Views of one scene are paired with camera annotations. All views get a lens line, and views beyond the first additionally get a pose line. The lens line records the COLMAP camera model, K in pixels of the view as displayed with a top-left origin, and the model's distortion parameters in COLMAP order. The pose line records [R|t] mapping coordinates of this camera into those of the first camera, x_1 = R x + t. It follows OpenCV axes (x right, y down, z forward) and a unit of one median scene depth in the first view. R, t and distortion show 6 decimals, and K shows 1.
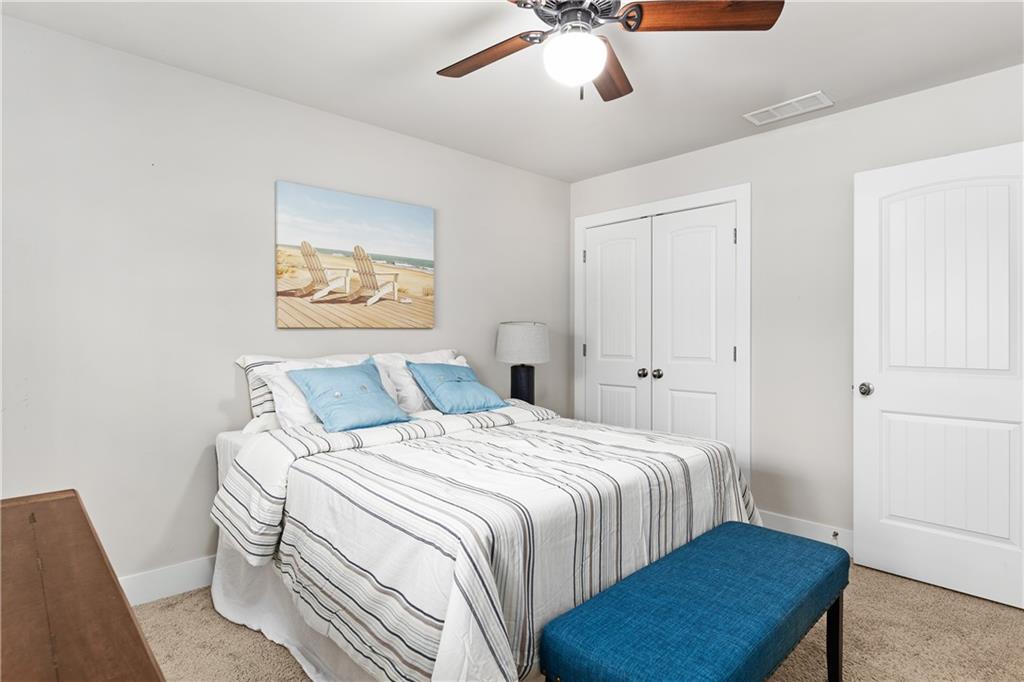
lens RADIAL K [[525.8, 0, 515.4], [0, 525.8, 339.2], [0, 0, 1]] dist [-0.001350, -0.001116]
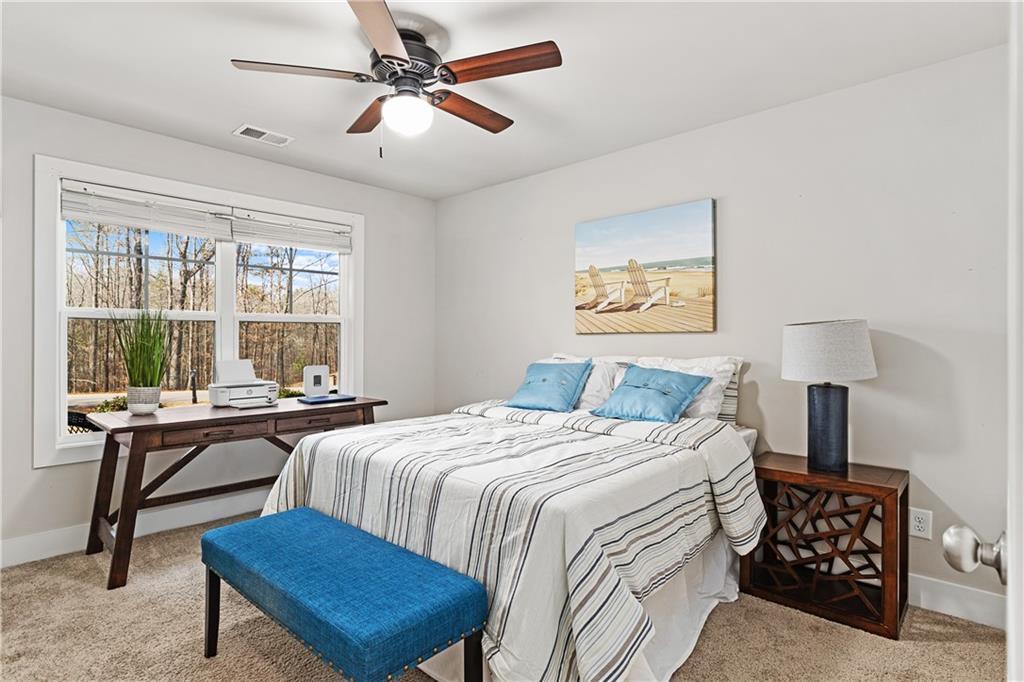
lens RADIAL K [[525.8, 0, 512.8], [0, 525.8, 334.3], [0, 0, 1]] dist [-0.001350, -0.001116]
pose [[0.073292, -0.008553, -0.997274, 0.802017], [-0.010629, 0.999900, -0.009357, -0.005272], [0.997254, 0.011286, 0.073194, 0.676829]]
